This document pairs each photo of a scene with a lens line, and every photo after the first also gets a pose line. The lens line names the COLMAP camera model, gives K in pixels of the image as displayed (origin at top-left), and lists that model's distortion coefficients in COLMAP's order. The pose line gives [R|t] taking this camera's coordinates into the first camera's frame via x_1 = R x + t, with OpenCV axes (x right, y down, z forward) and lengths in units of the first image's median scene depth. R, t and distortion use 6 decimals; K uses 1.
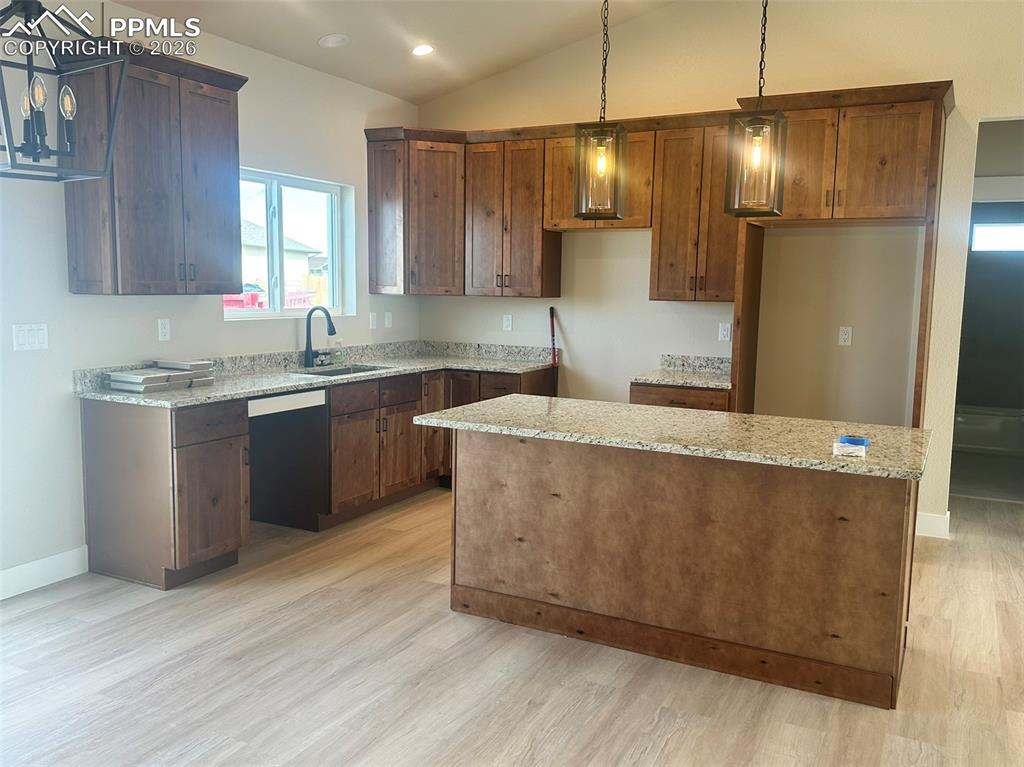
lens RADIAL K [[861.7, 0, 512.4], [0, 861.7, 386.1], [0, 0, 1]] dist [0.049135, -0.043401]
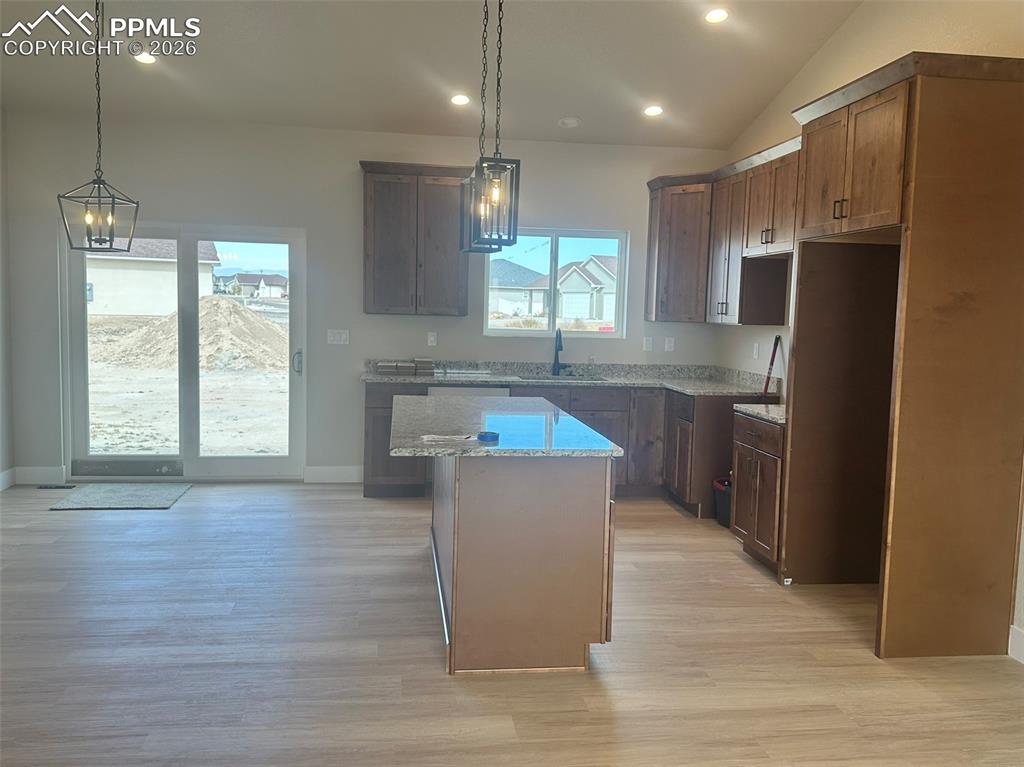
lens RADIAL K [[861.7, 0, 509.1], [0, 861.7, 381.5], [0, 0, 1]] dist [0.049135, -0.043401]
pose [[0.561209, 0.067868, -0.824887, 0.777384], [-0.113608, 0.993516, 0.004450, -0.010935], [0.819840, 0.091217, 0.565280, 0.222686]]
